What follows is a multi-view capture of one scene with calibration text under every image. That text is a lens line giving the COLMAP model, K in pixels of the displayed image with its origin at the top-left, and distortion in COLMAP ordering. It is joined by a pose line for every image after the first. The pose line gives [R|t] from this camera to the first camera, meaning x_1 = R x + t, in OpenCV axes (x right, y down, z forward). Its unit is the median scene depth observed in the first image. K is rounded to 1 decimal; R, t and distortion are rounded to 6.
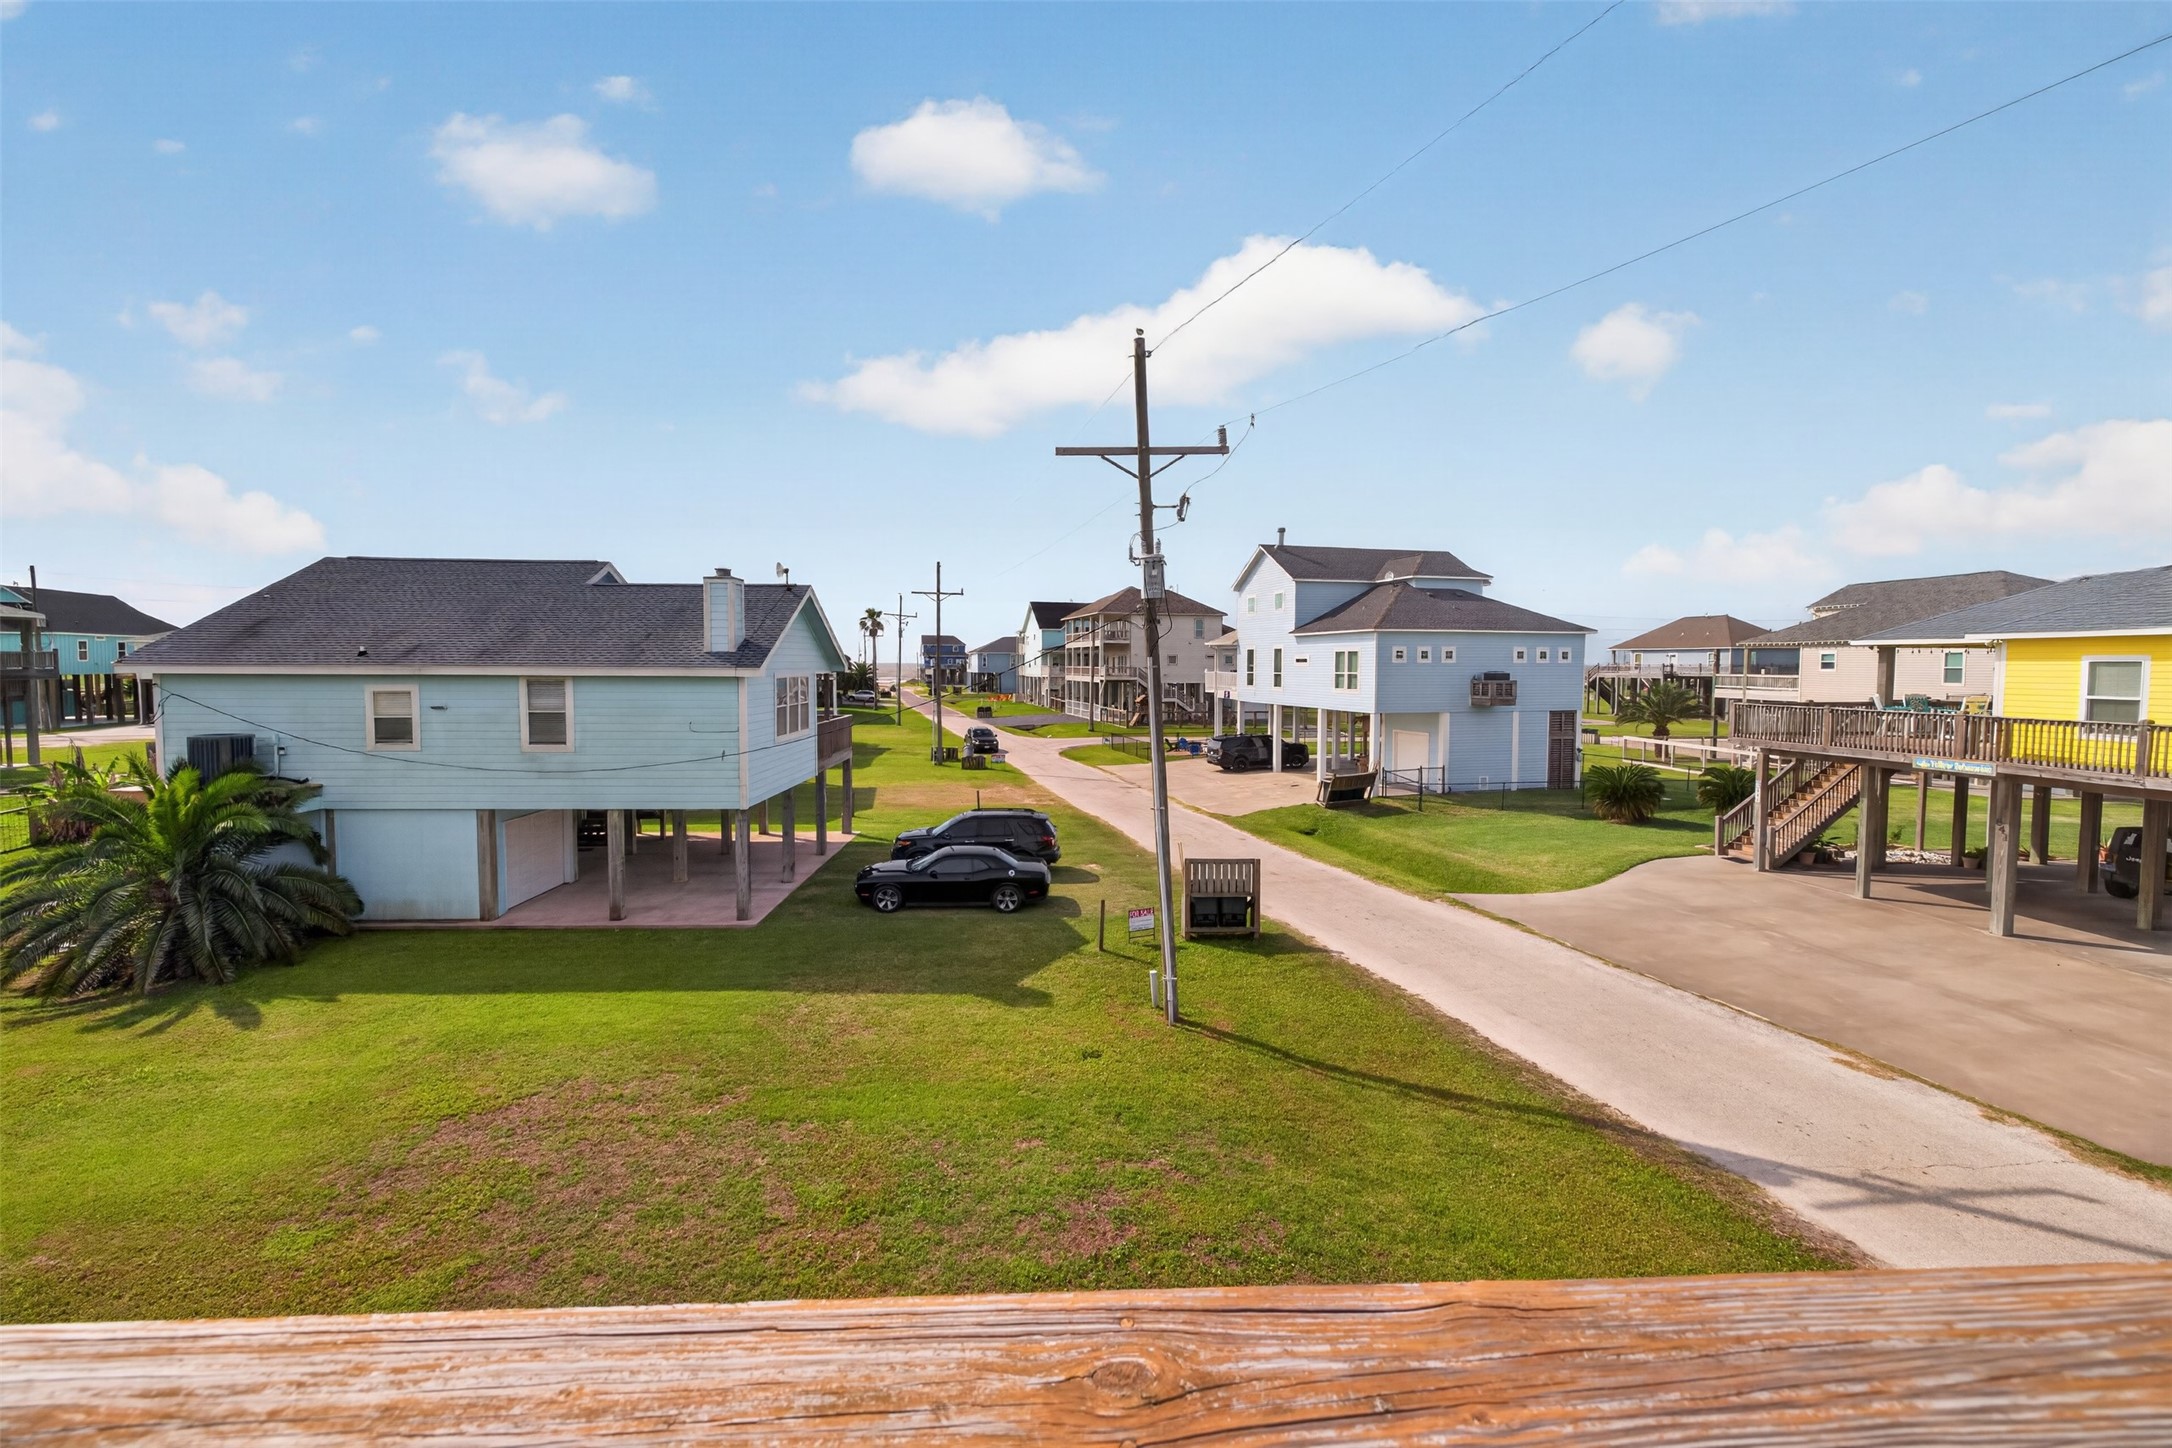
lens RADIAL K [[903.5, 0, 1085.5], [0, 903.5, 722.8], [0, 0, 1]] dist [0.002373, 0.000669]
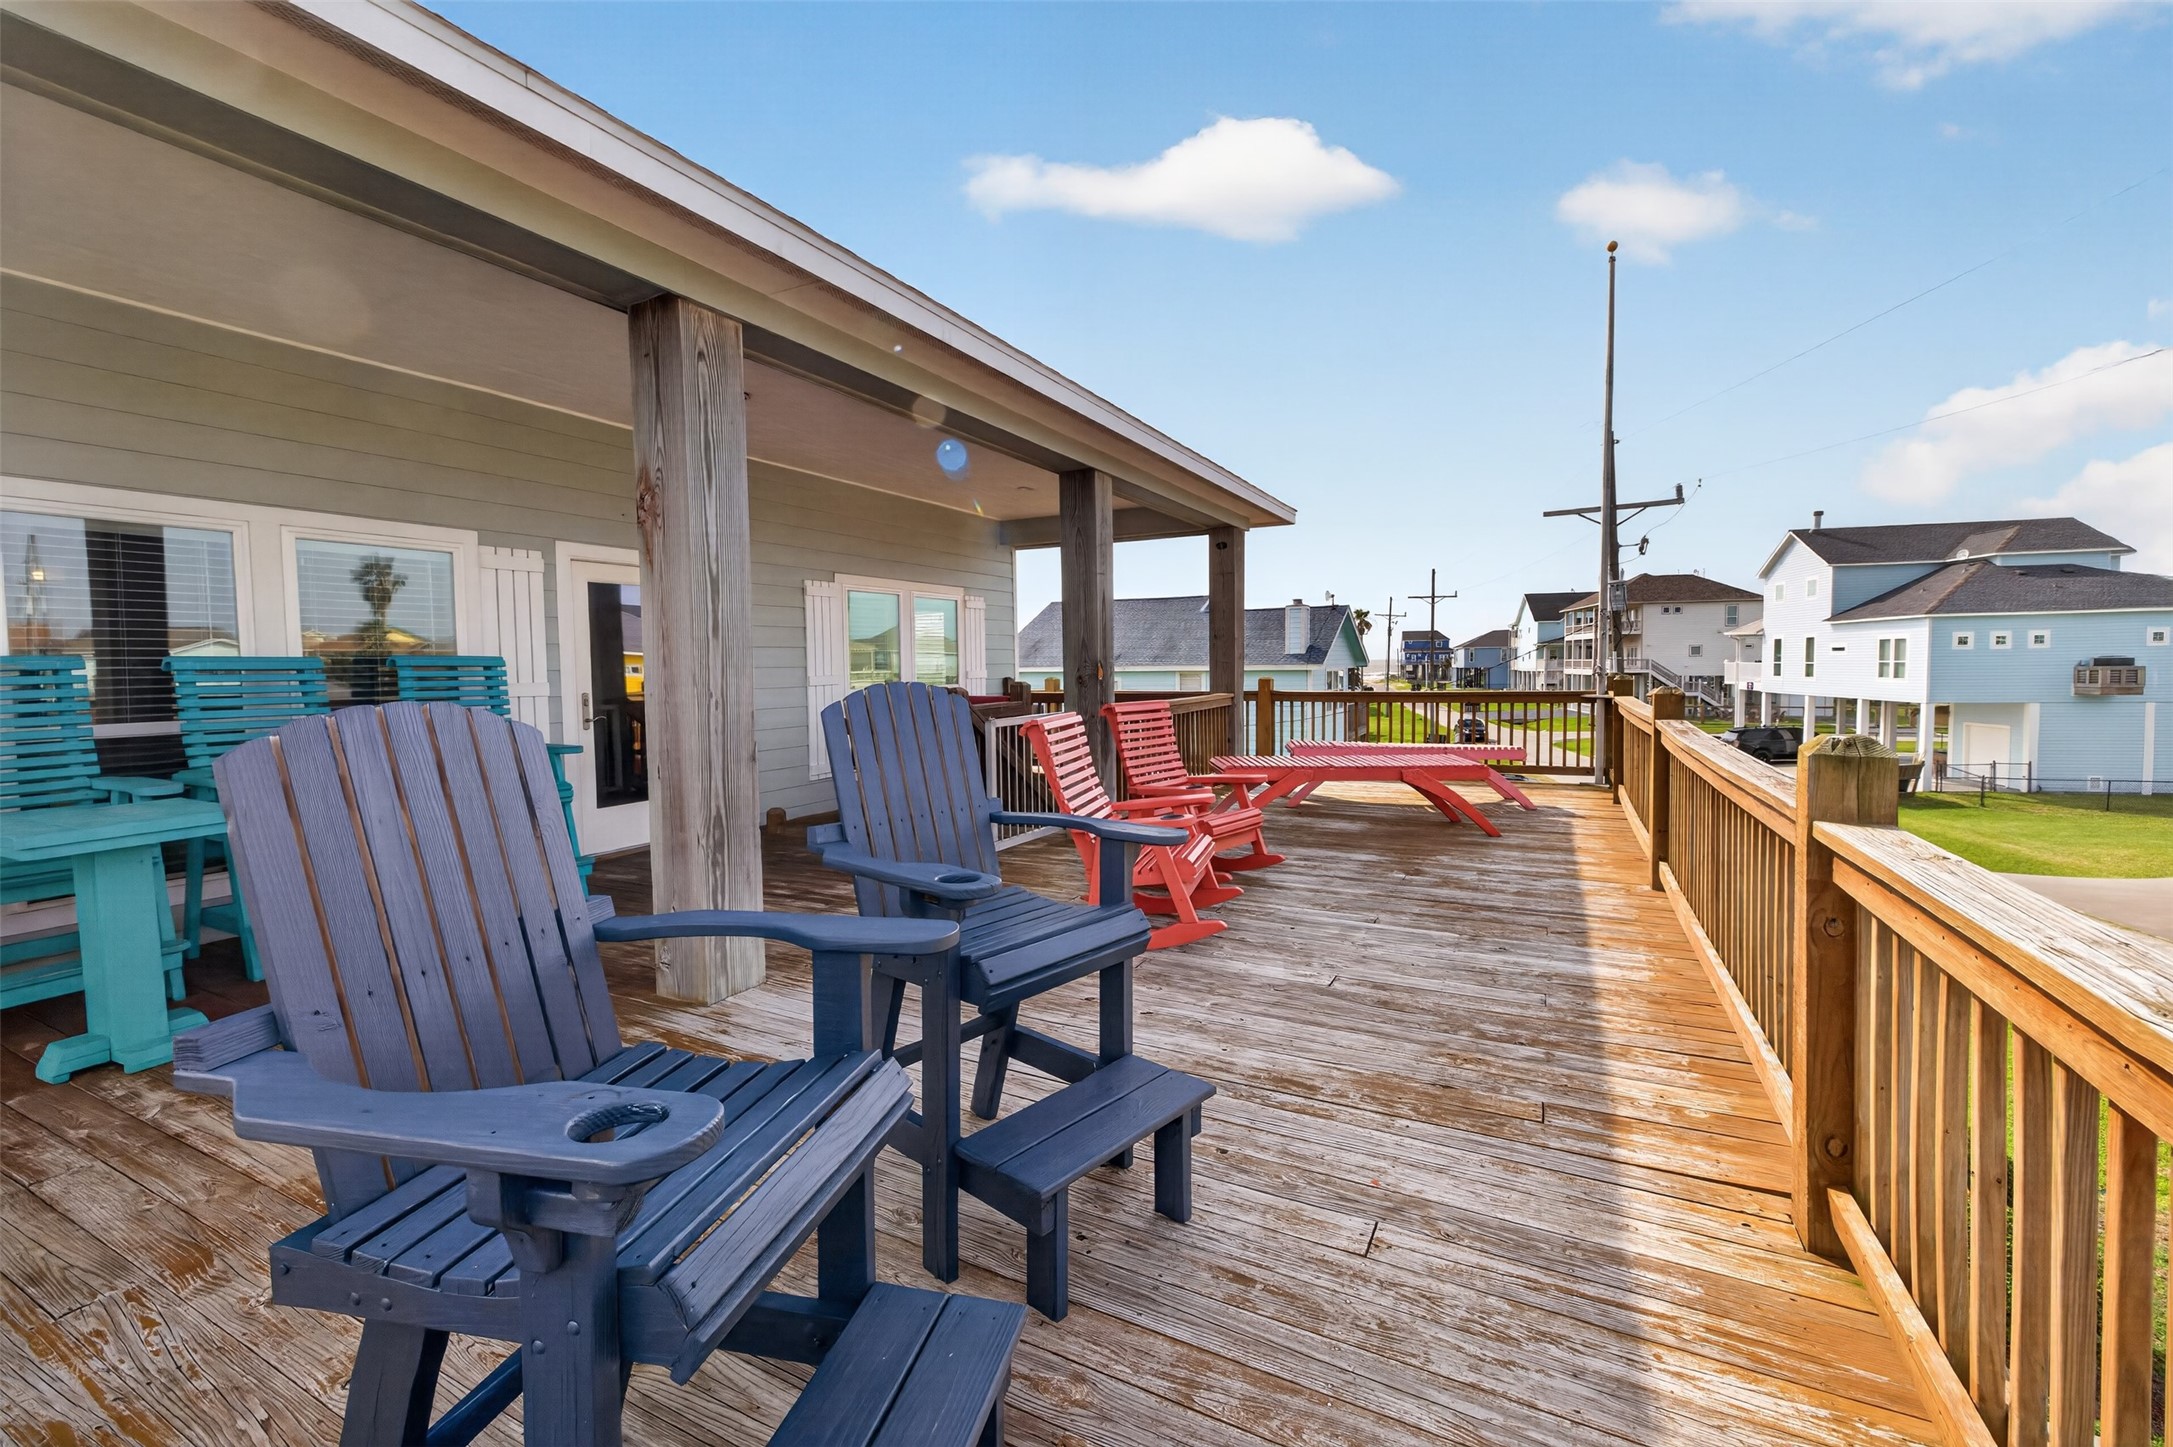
lens RADIAL K [[903.9, 0, 1069.4], [0, 903.9, 723.0], [0, 0, 1]] dist [0.002373, 0.000669]
pose [[0.864640, 0.017972, -0.502070, 0.016487], [-0.016332, 0.999837, 0.007663, 0.015127], [0.502126, 0.001574, 0.864793, -0.235111]]
